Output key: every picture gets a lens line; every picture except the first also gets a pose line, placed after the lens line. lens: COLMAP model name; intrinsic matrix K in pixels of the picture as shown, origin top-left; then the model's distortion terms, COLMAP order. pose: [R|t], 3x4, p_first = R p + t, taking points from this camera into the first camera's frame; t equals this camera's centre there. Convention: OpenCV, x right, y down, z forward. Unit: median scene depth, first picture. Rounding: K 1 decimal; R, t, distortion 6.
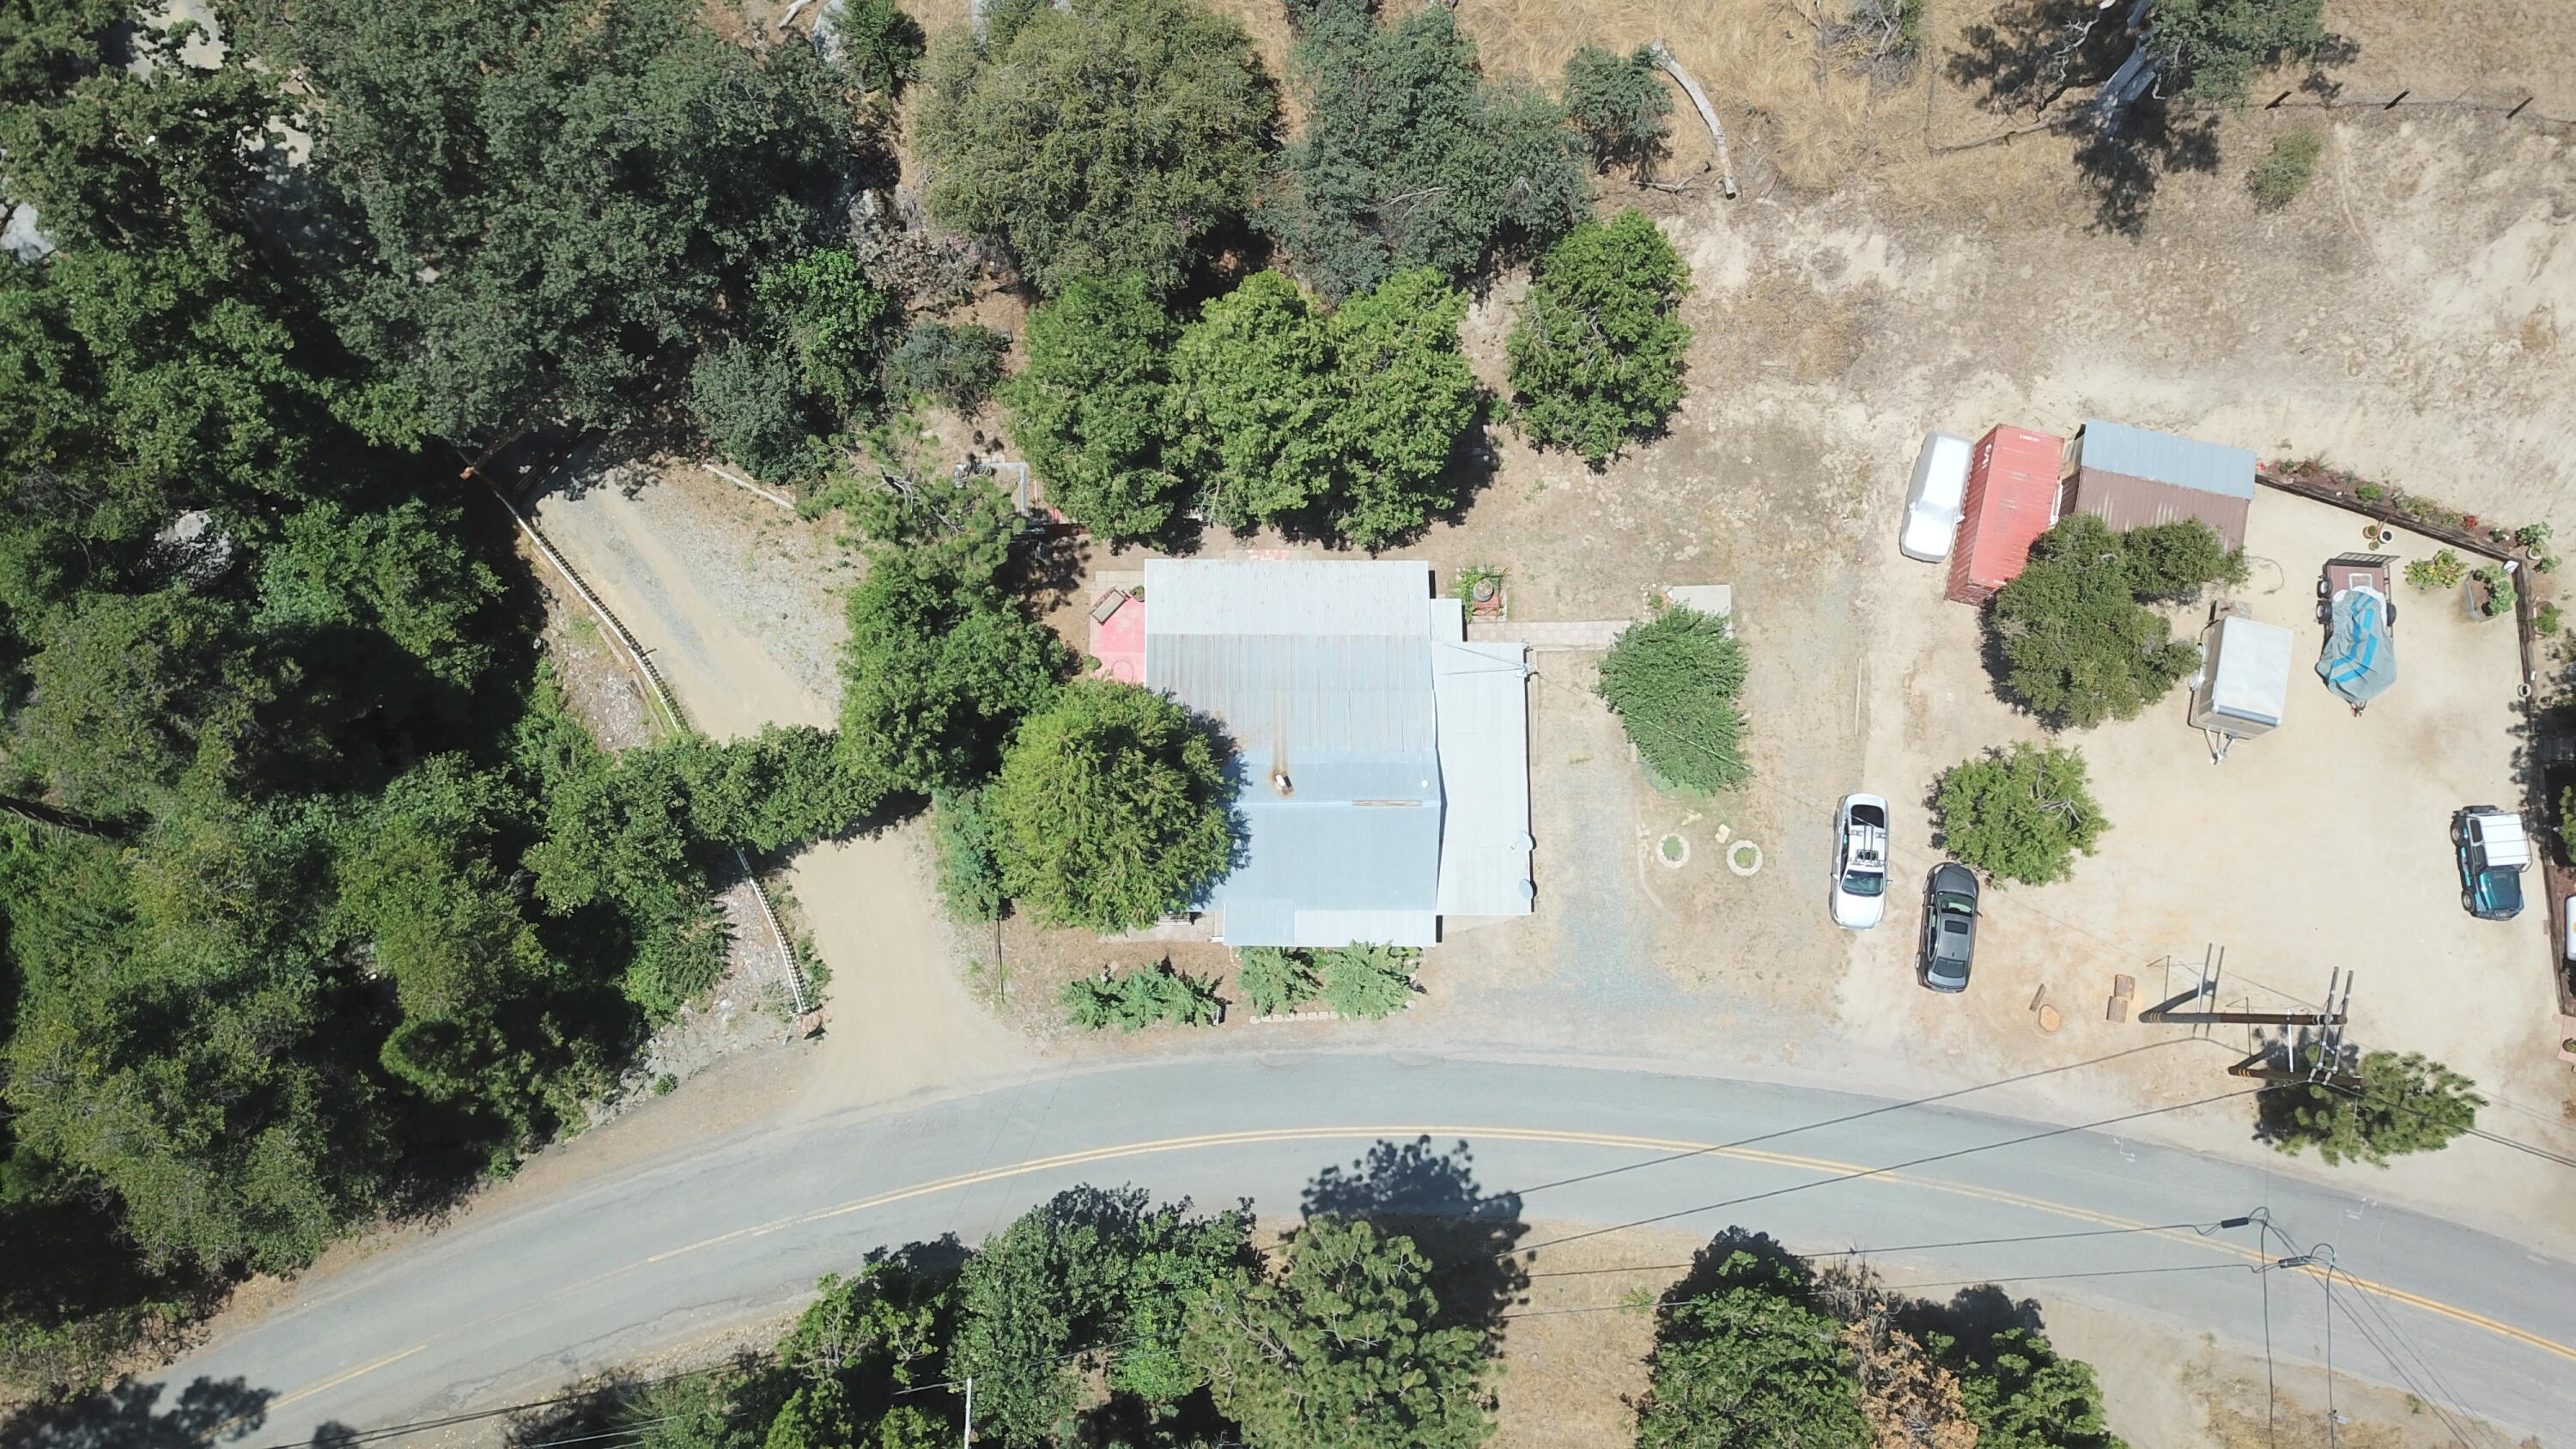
lens RADIAL K [[1982.2, 0, 1283.6], [0, 1982.2, 719.0], [0, 0, 1]] dist [-0.007578, 0.008405]
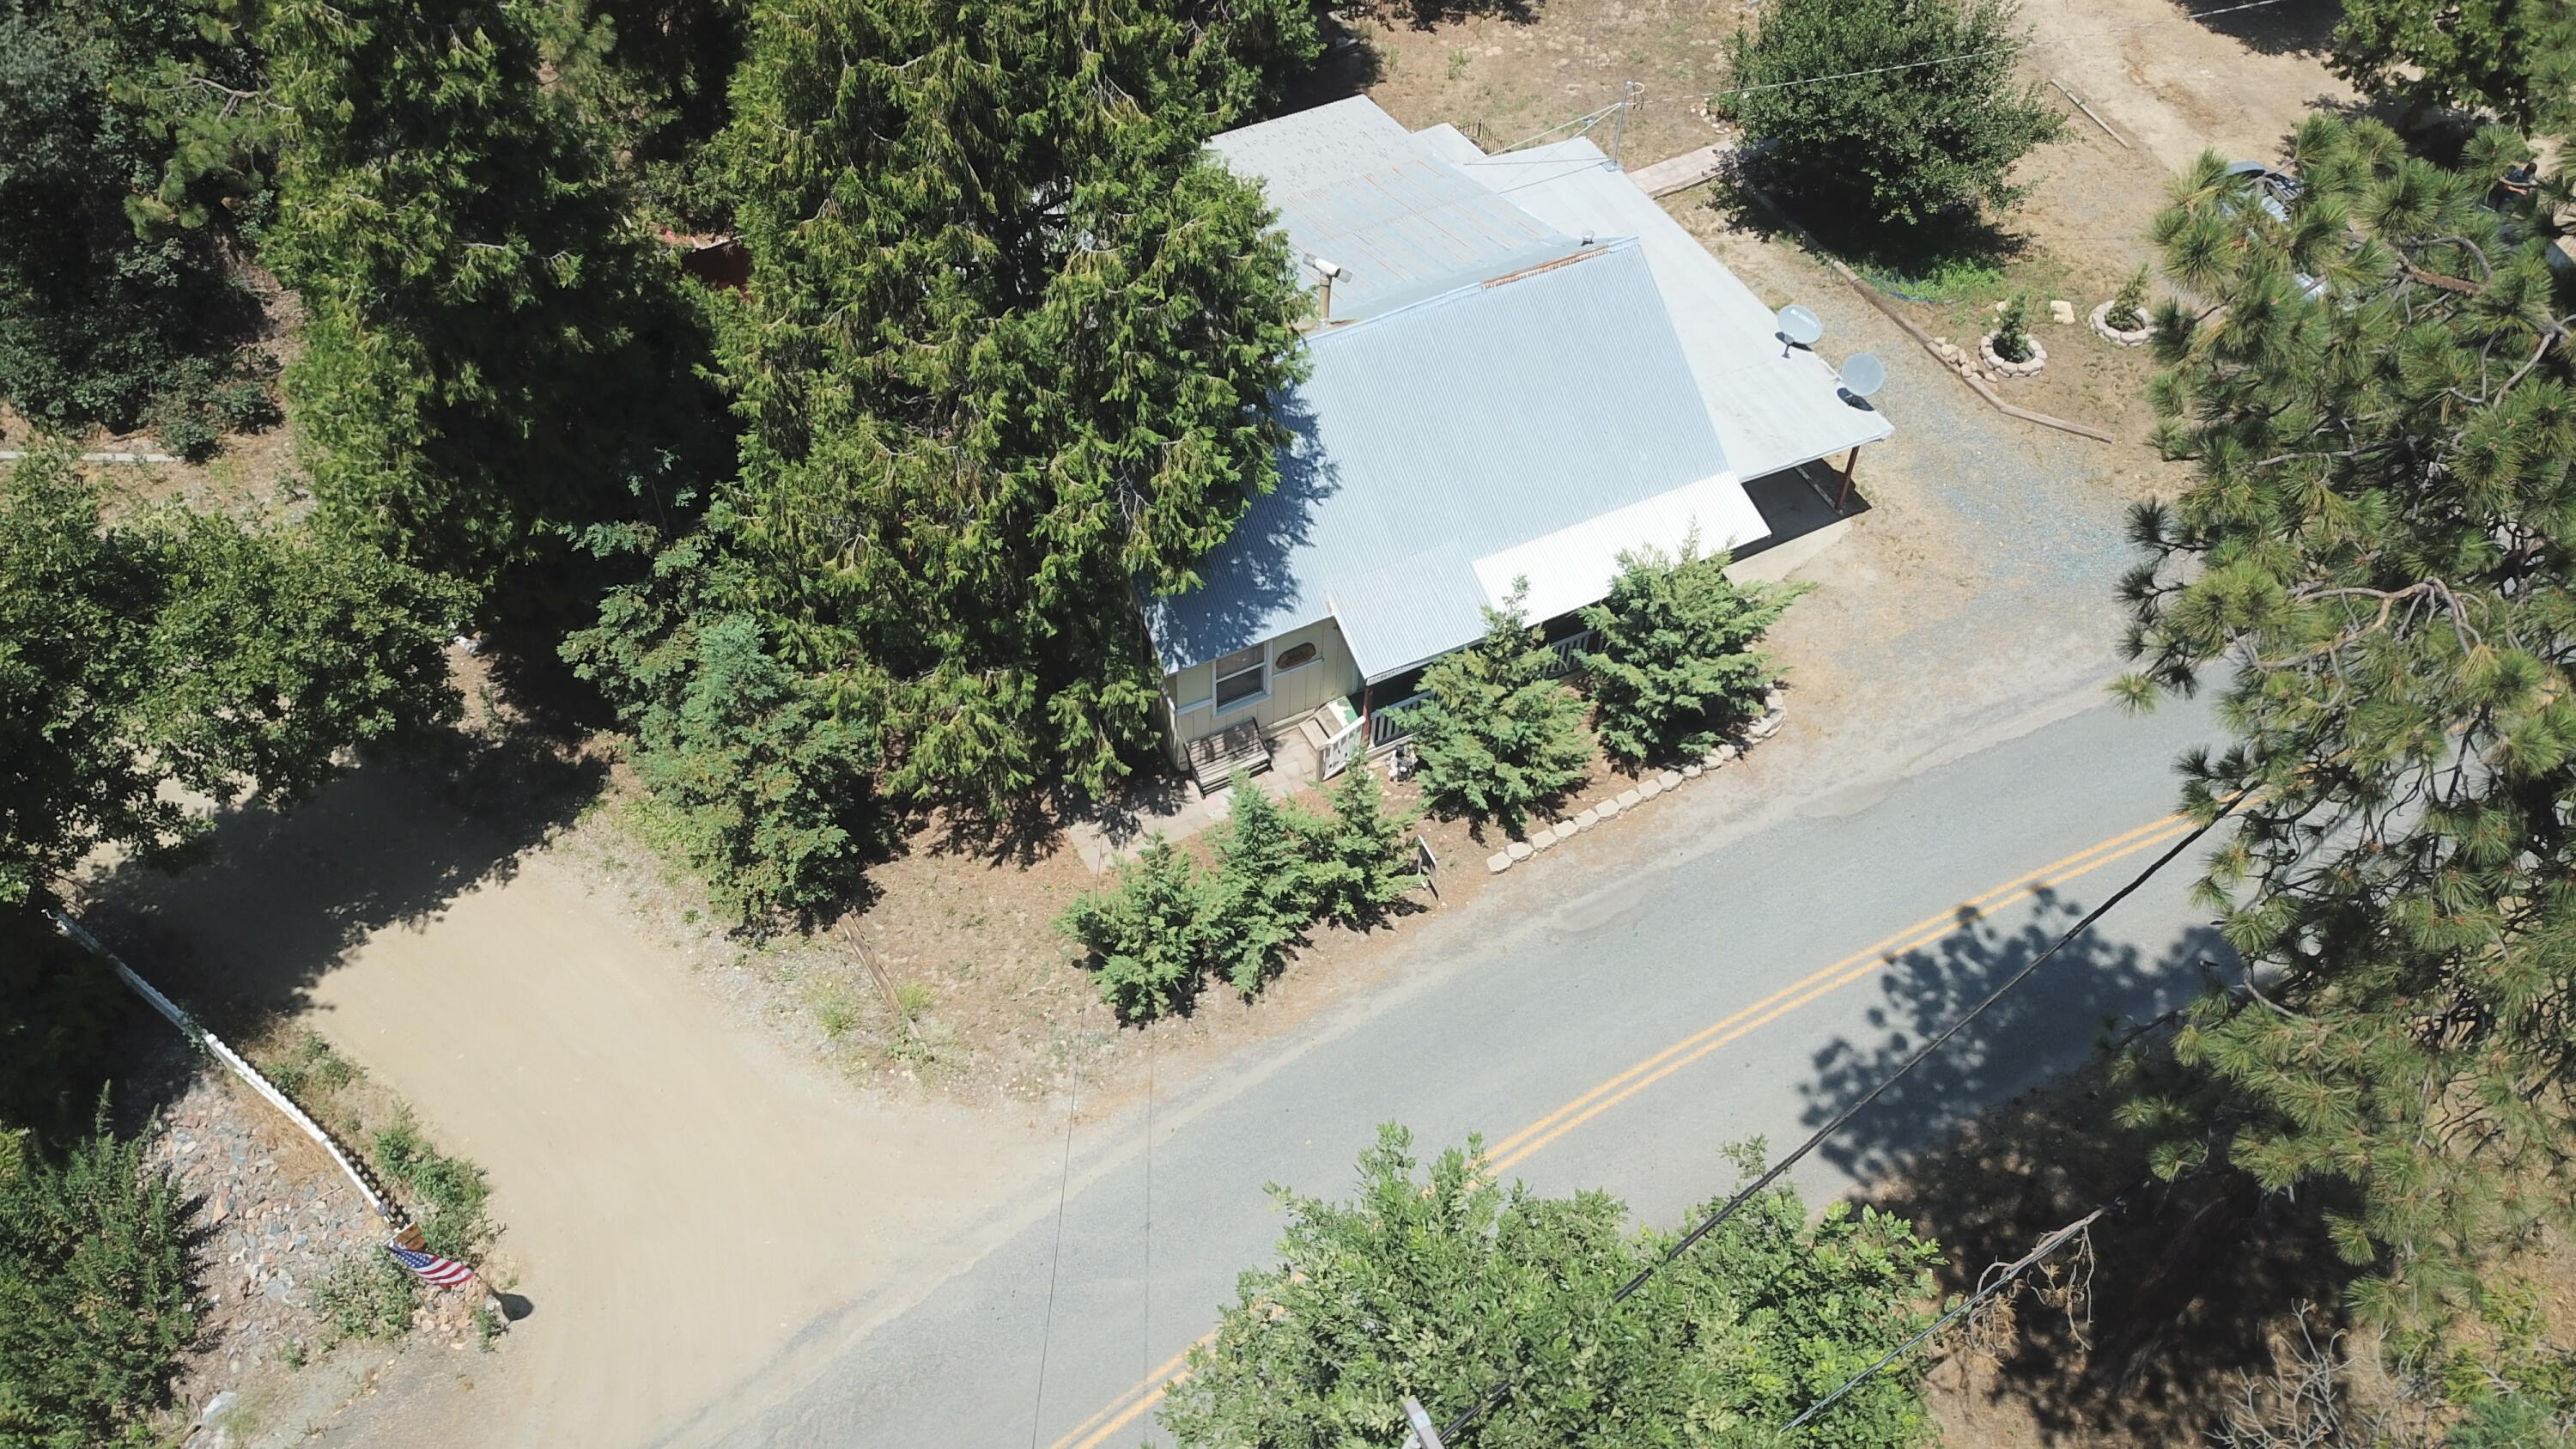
lens RADIAL K [[1982.2, 0, 1301.8], [0, 1982.2, 722.5], [0, 0, 1]] dist [-0.007578, 0.008405]
pose [[0.889940, -0.344158, 0.299270, -0.174772], [0.444872, 0.799616, -0.403364, 0.289240], [-0.100480, 0.492106, 0.864717, 0.618674]]
